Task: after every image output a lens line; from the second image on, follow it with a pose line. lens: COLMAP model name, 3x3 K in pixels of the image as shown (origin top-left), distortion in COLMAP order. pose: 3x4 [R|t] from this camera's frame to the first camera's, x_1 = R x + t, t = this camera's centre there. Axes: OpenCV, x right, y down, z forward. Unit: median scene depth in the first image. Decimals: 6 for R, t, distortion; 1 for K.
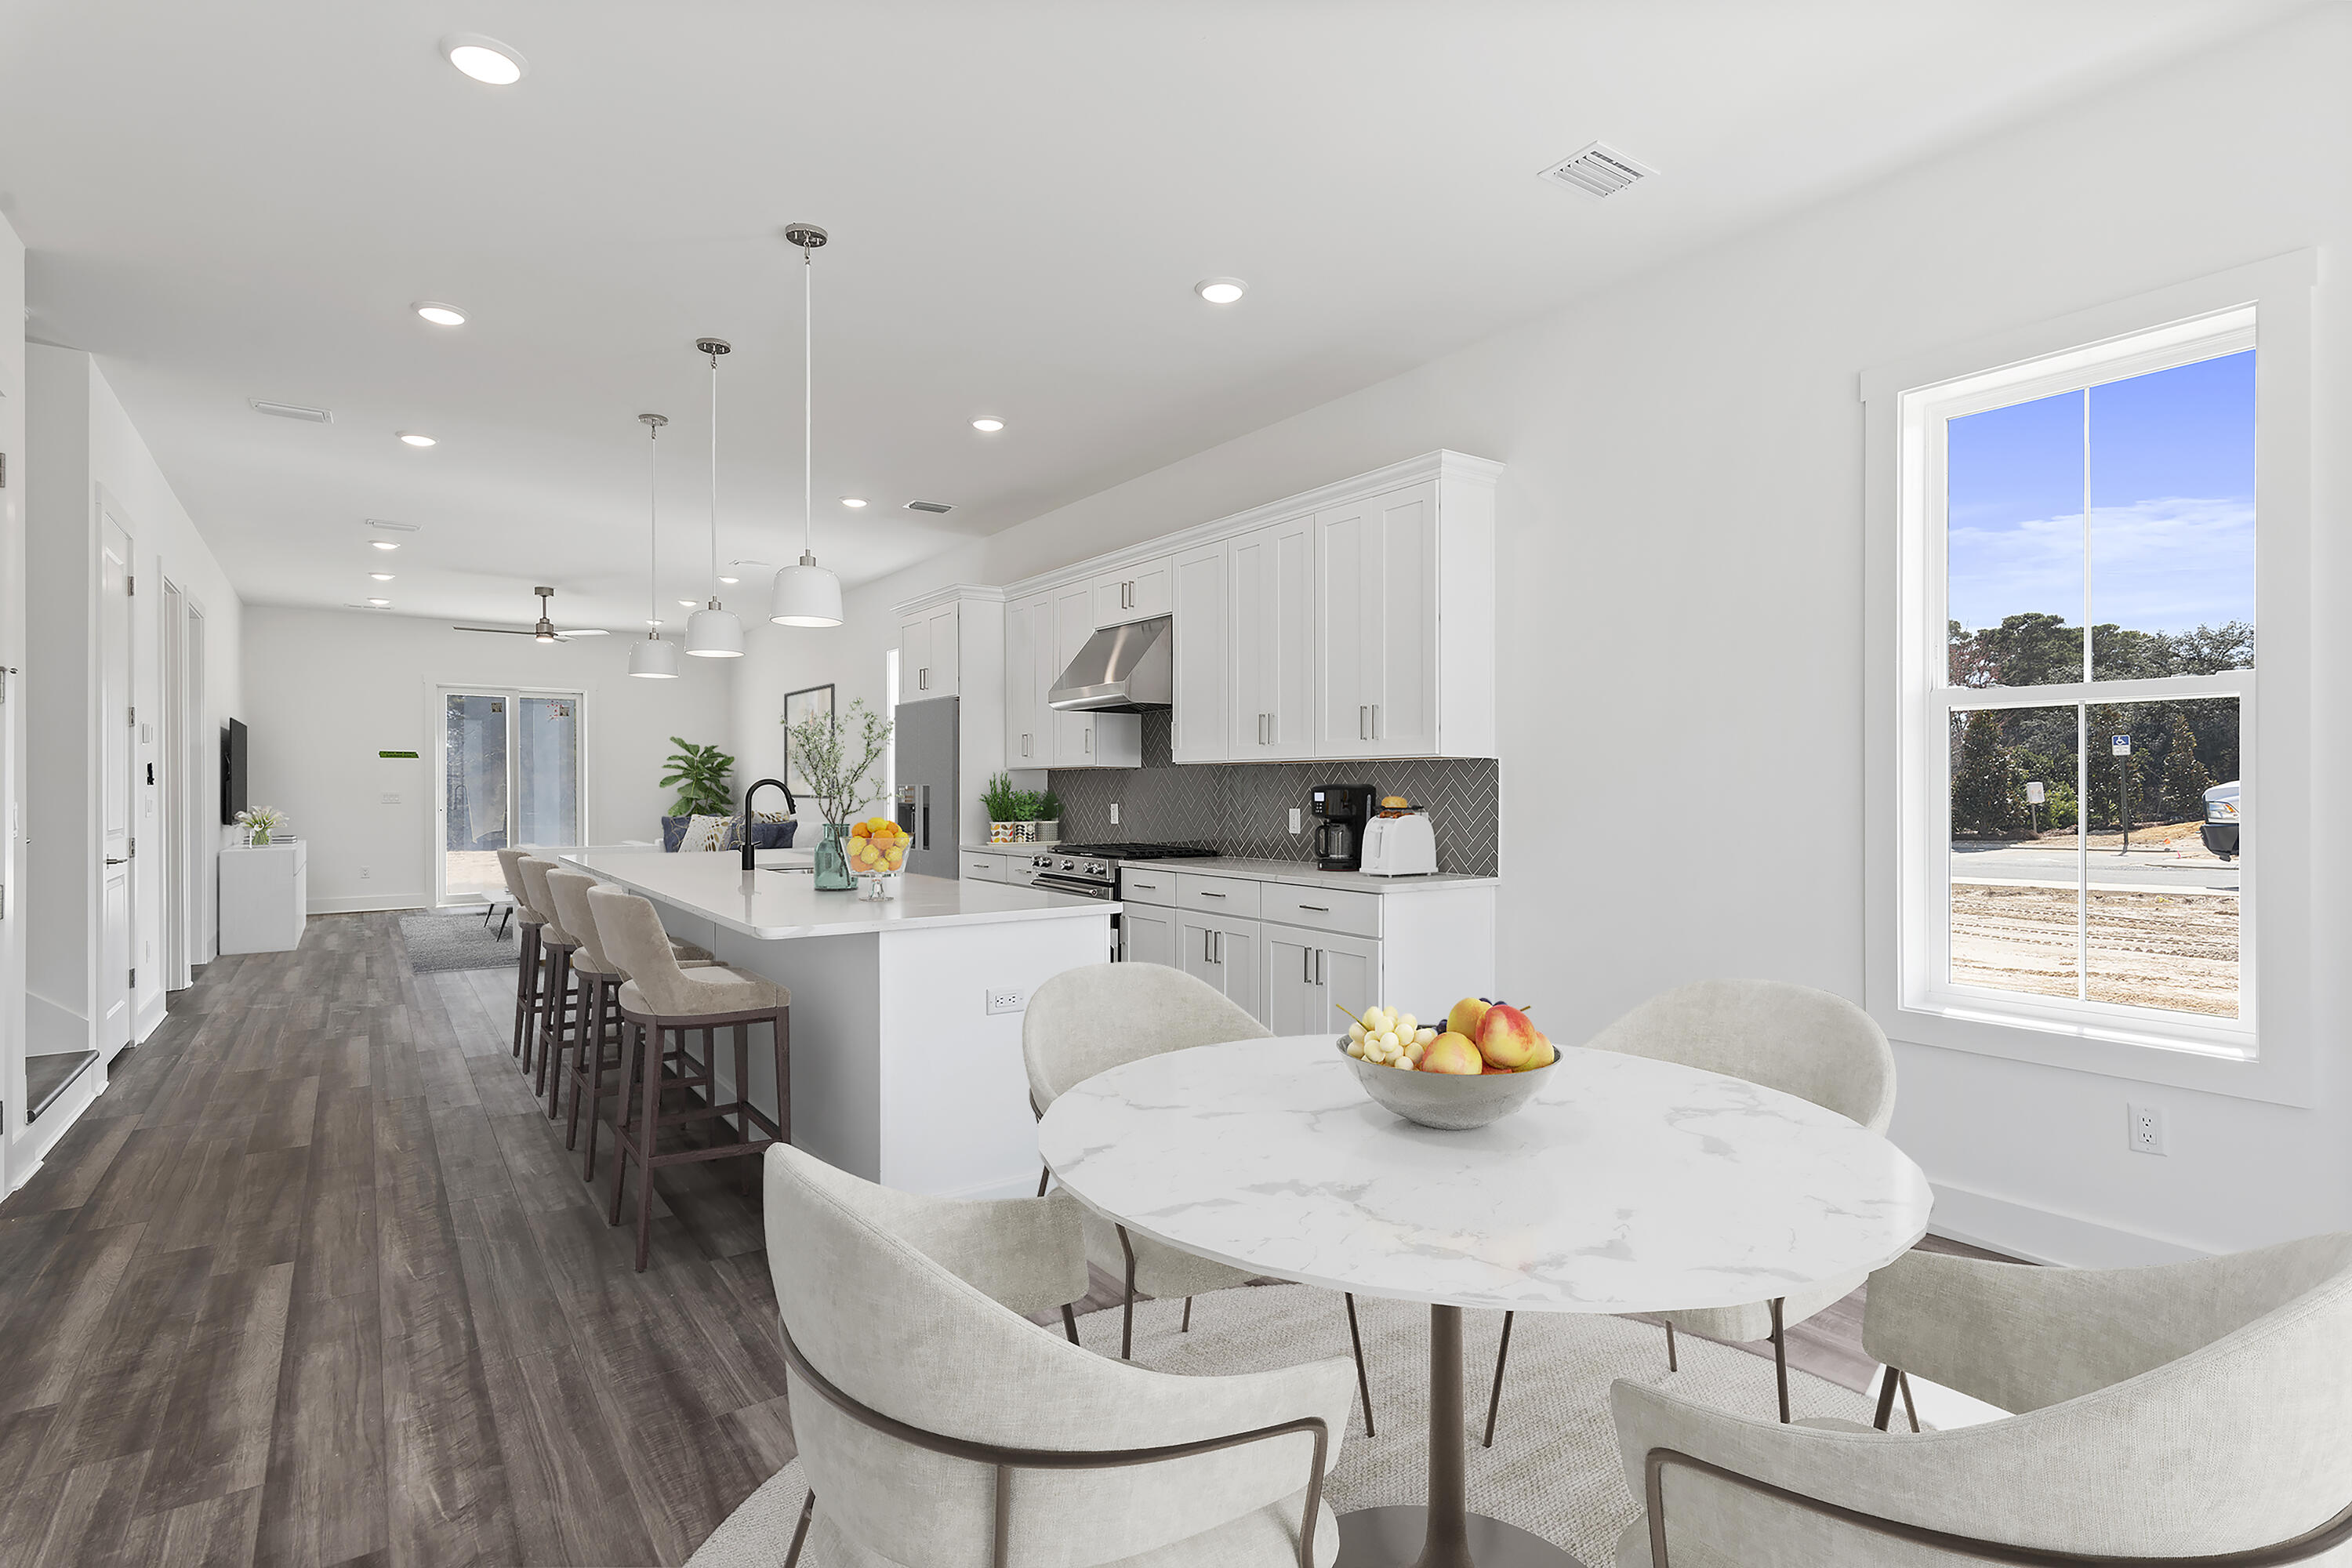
lens RADIAL K [[1148.8, 0, 1176.0], [0, 1148.8, 784.0], [0, 0, 1]] dist [-0.001244, -0.000588]
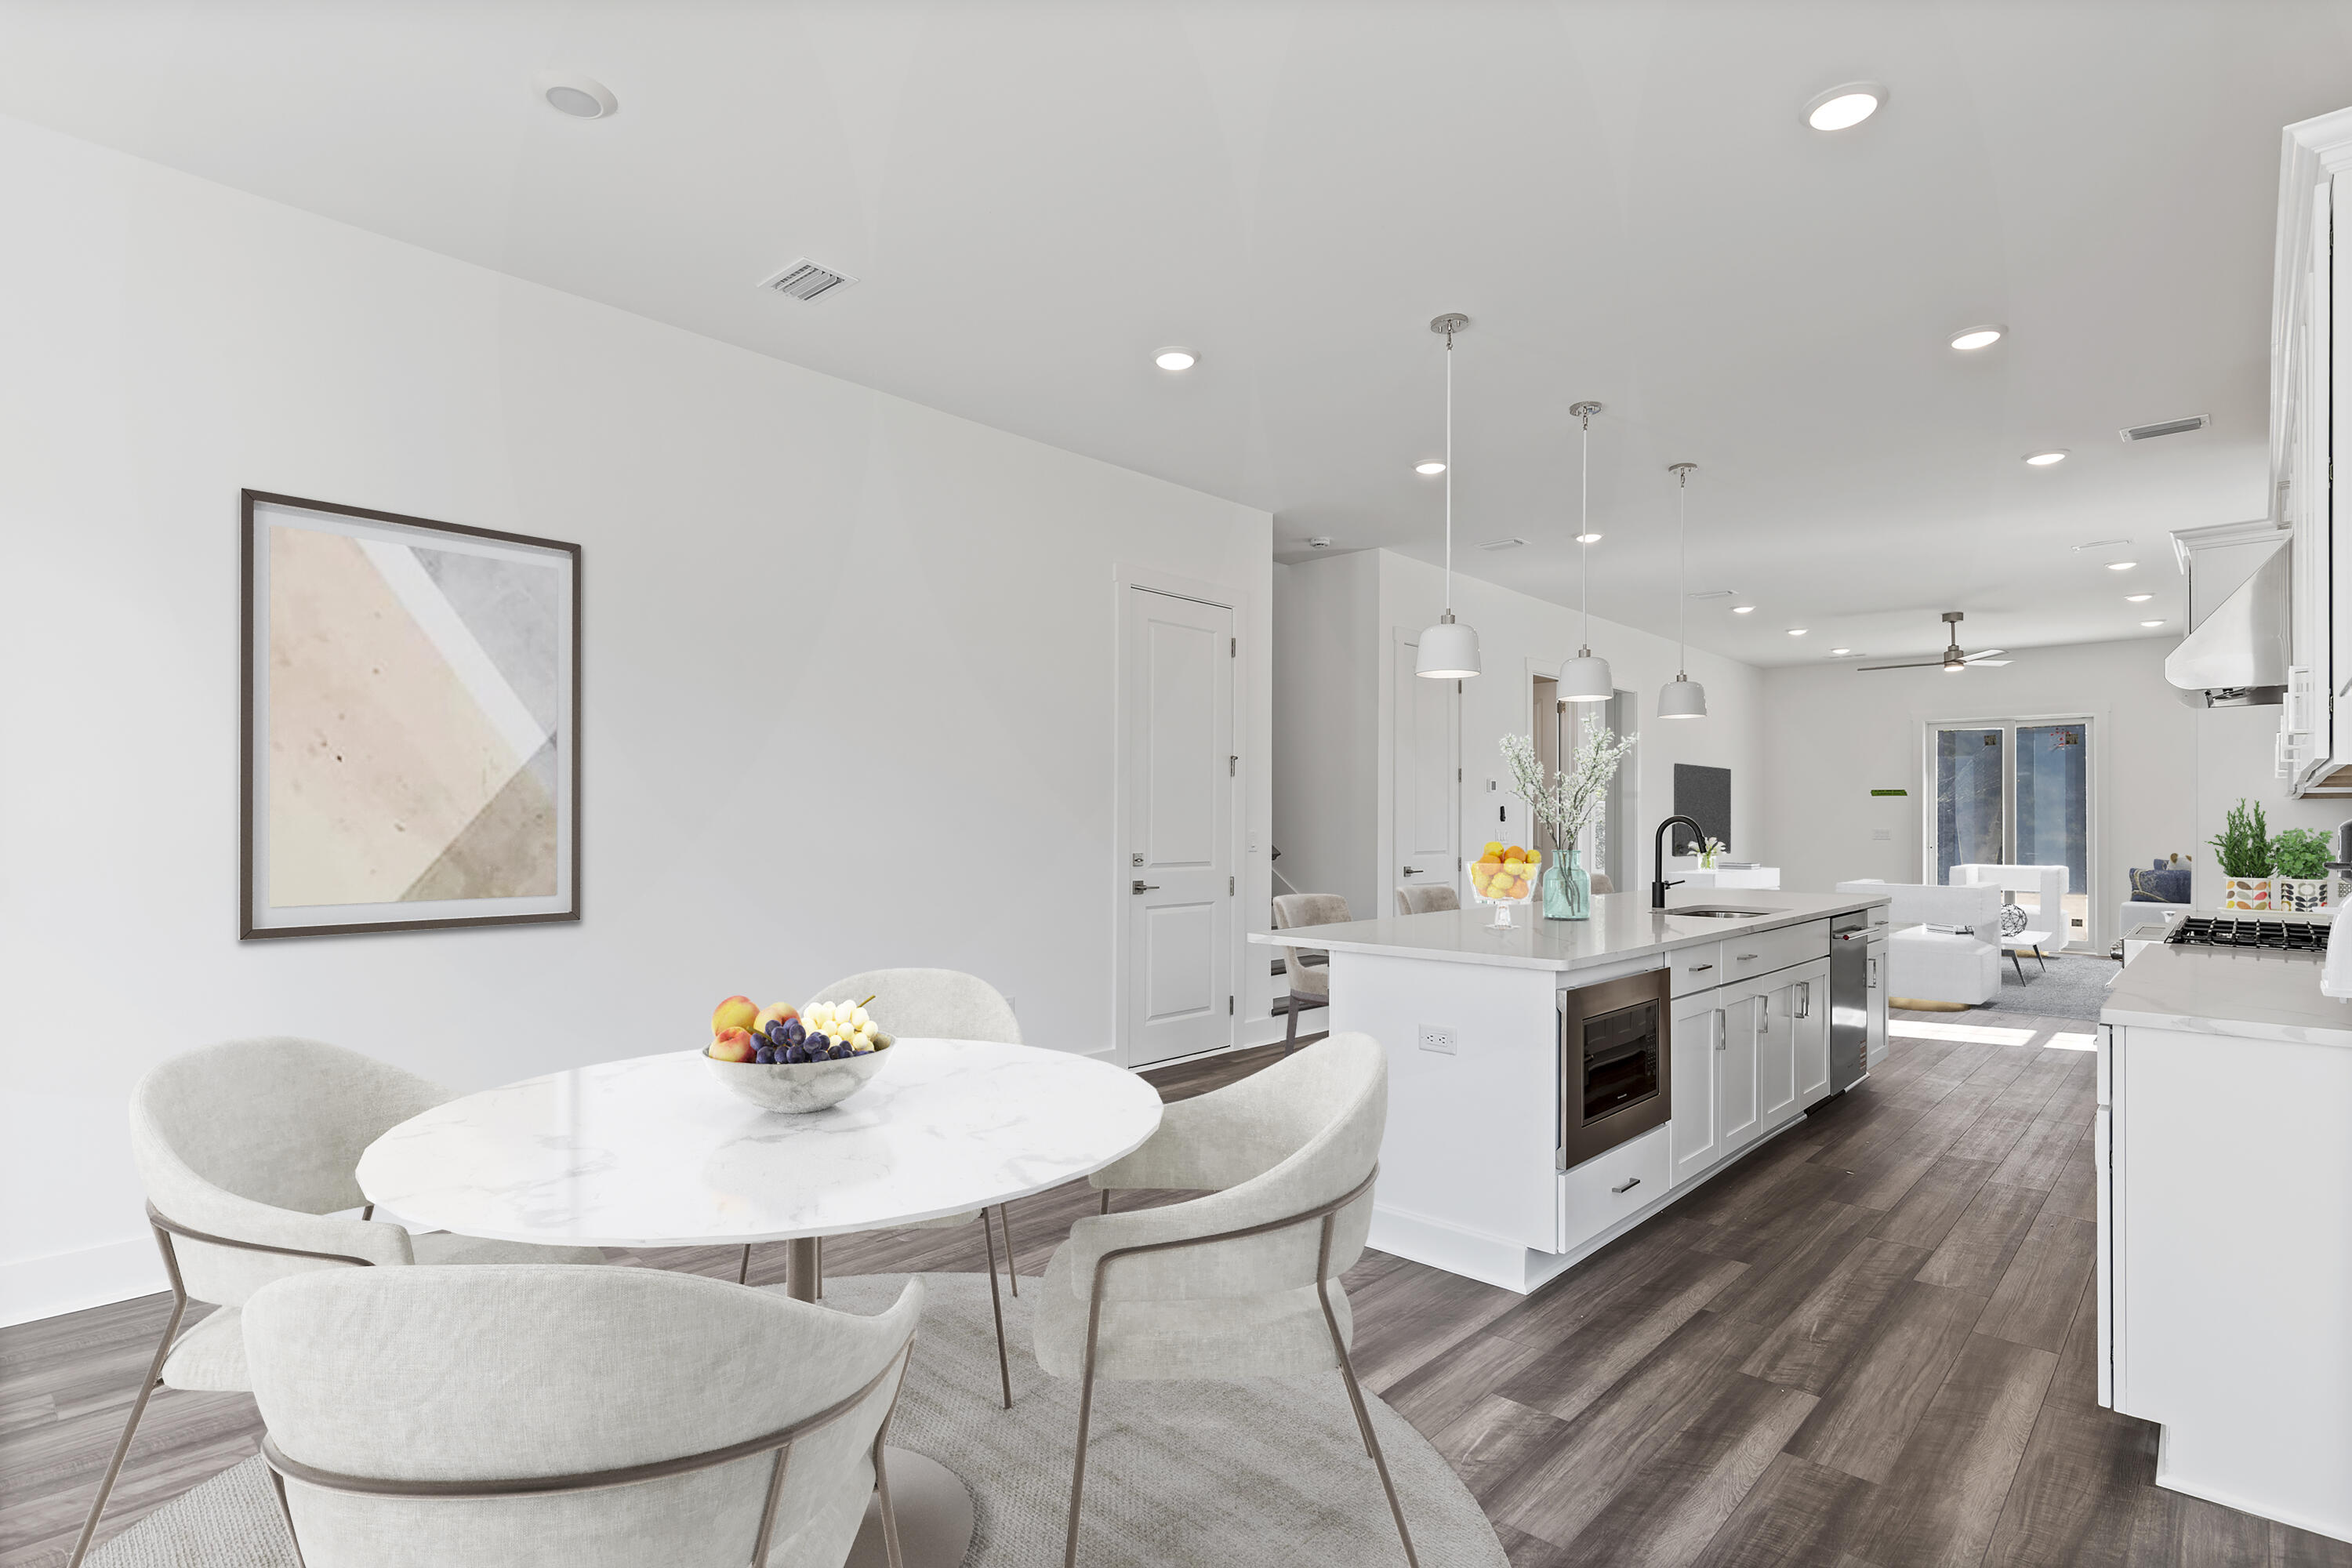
lens RADIAL K [[1150.0, 0, 1178.0], [0, 1150.0, 797.5], [0, 0, 1]] dist [-0.000473, -0.001051]
pose [[0.196704, -0.018400, -0.980290, 0.391997], [-0.001179, 0.999819, -0.019003, -0.000818], [0.980462, 0.004894, 0.196647, 0.297356]]
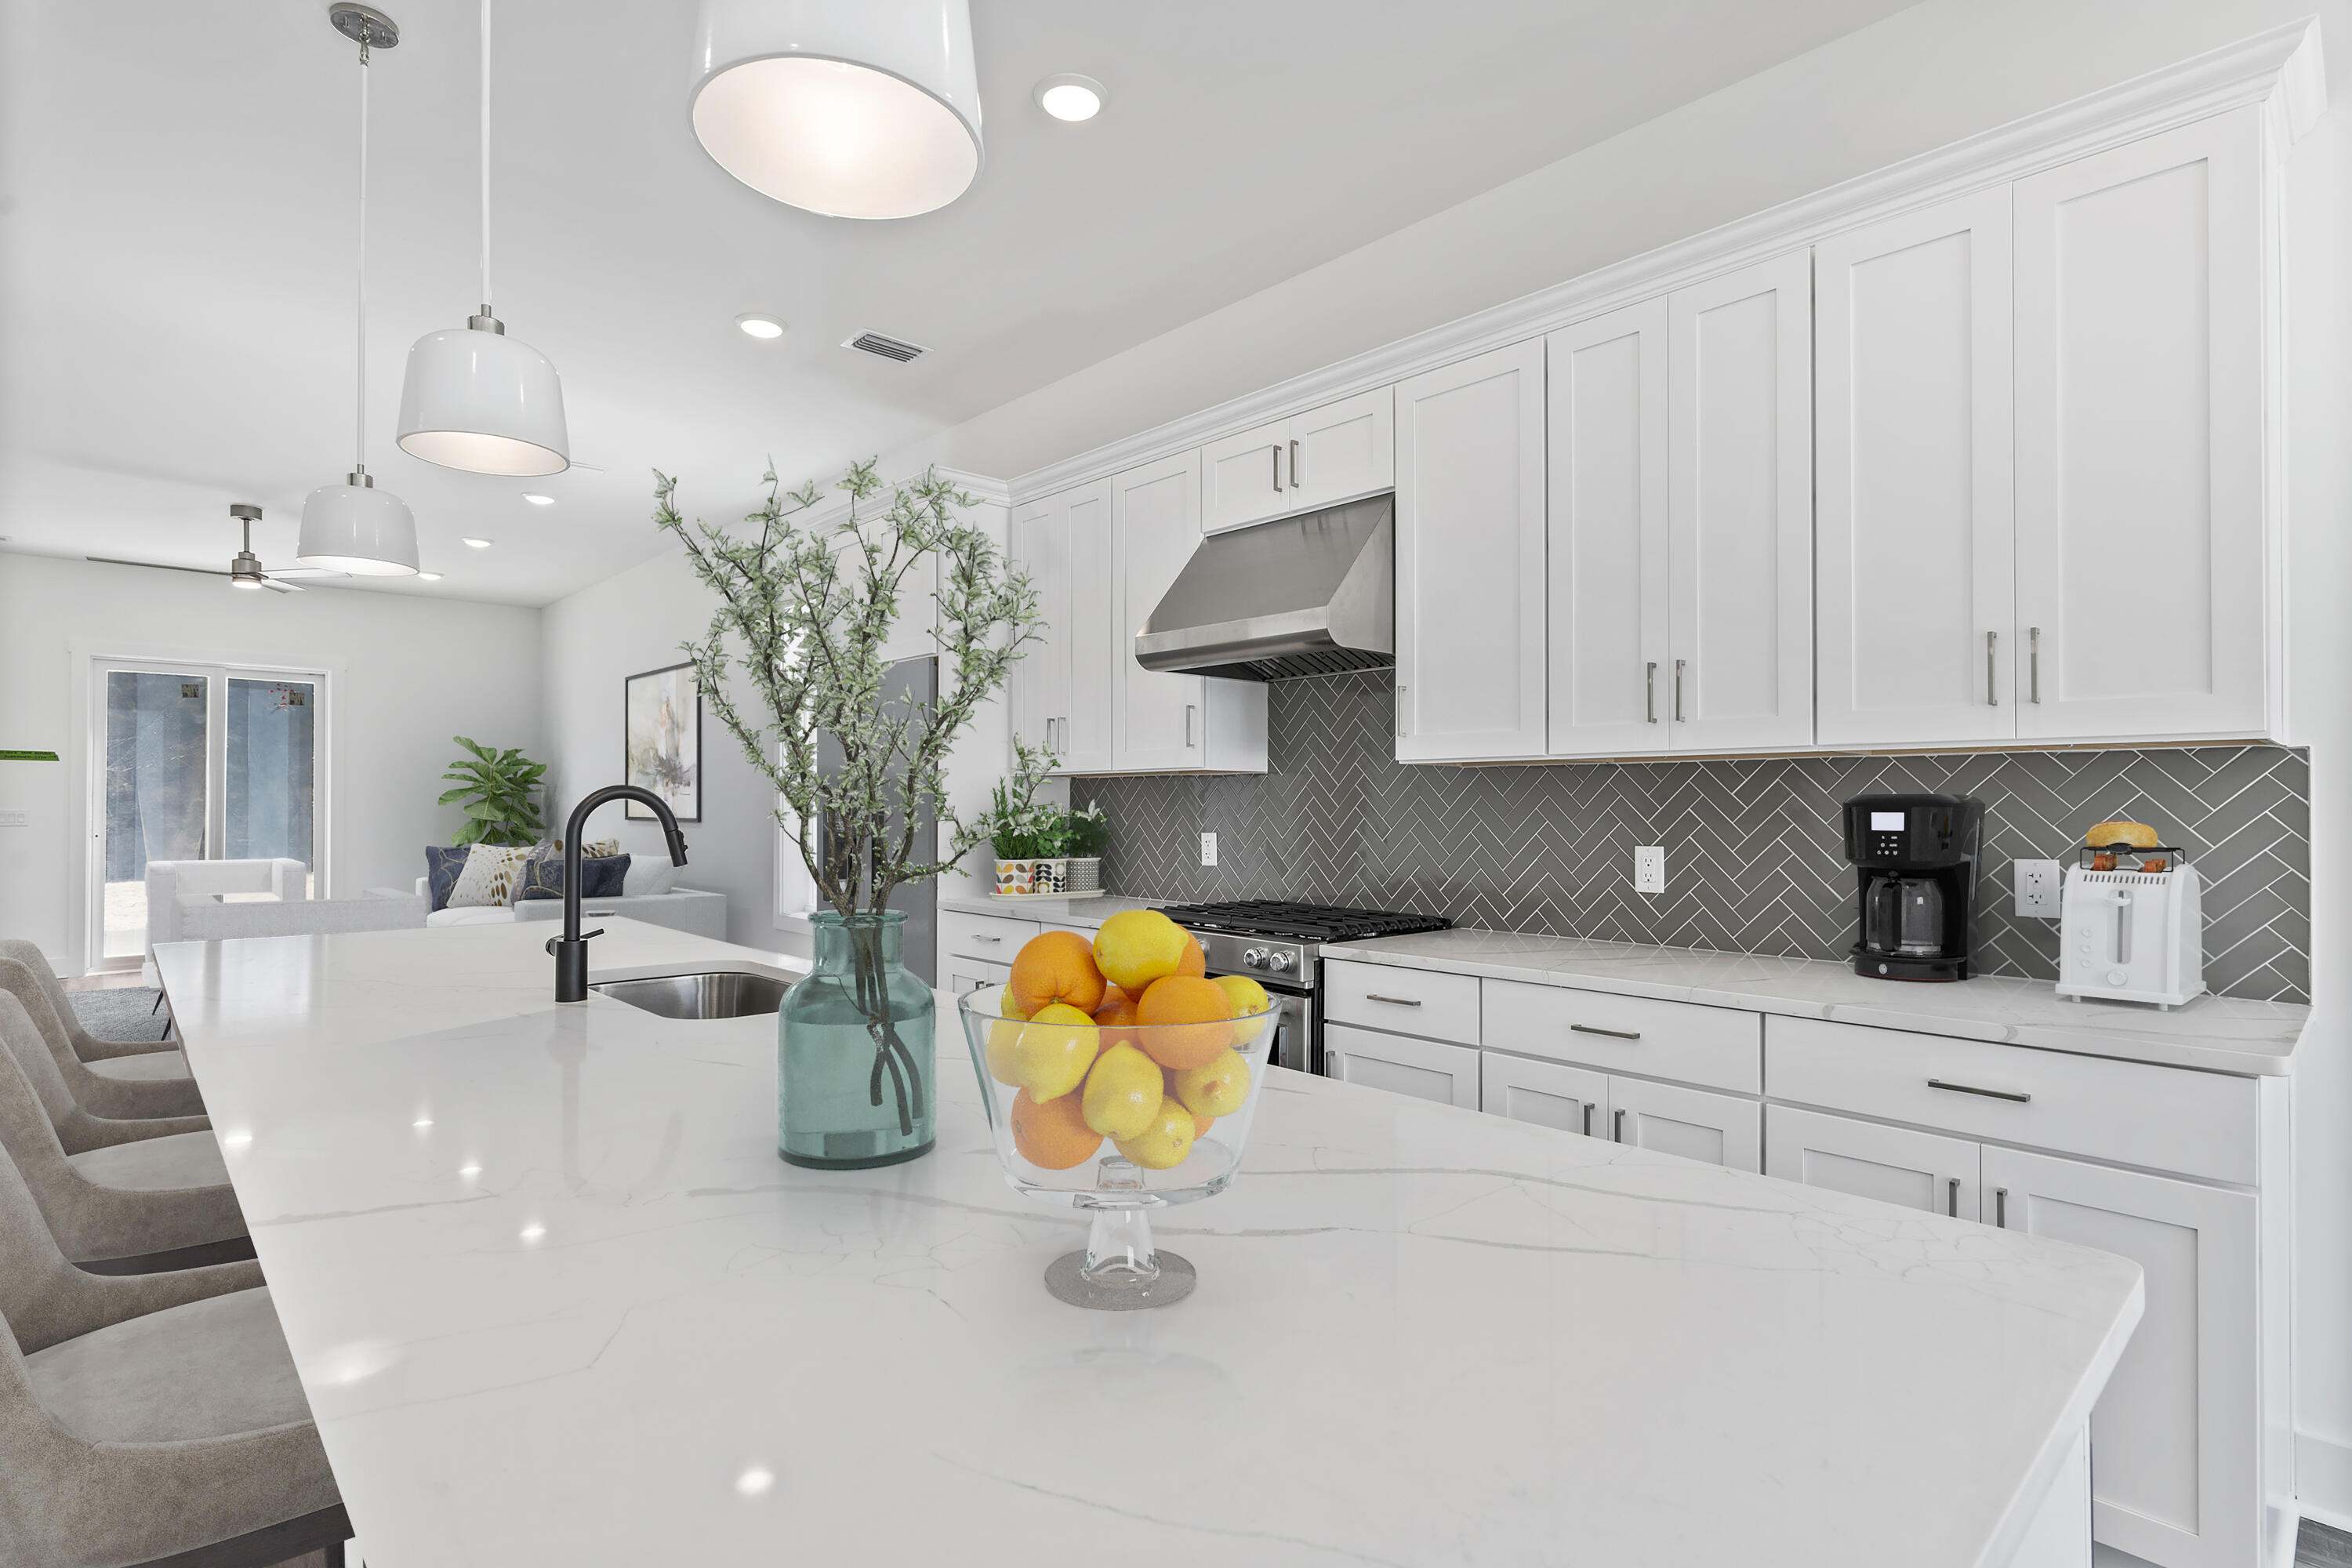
lens RADIAL K [[1150.0, 0, 1178.0], [0, 1150.0, 797.5], [0, 0, 1]] dist [-0.000473, -0.001051]
pose [[0.991016, 0.004176, 0.133680, -0.156330], [-0.003356, 0.999974, -0.006364, 0.002387], [-0.133703, 0.005858, 0.991004, 0.412503]]
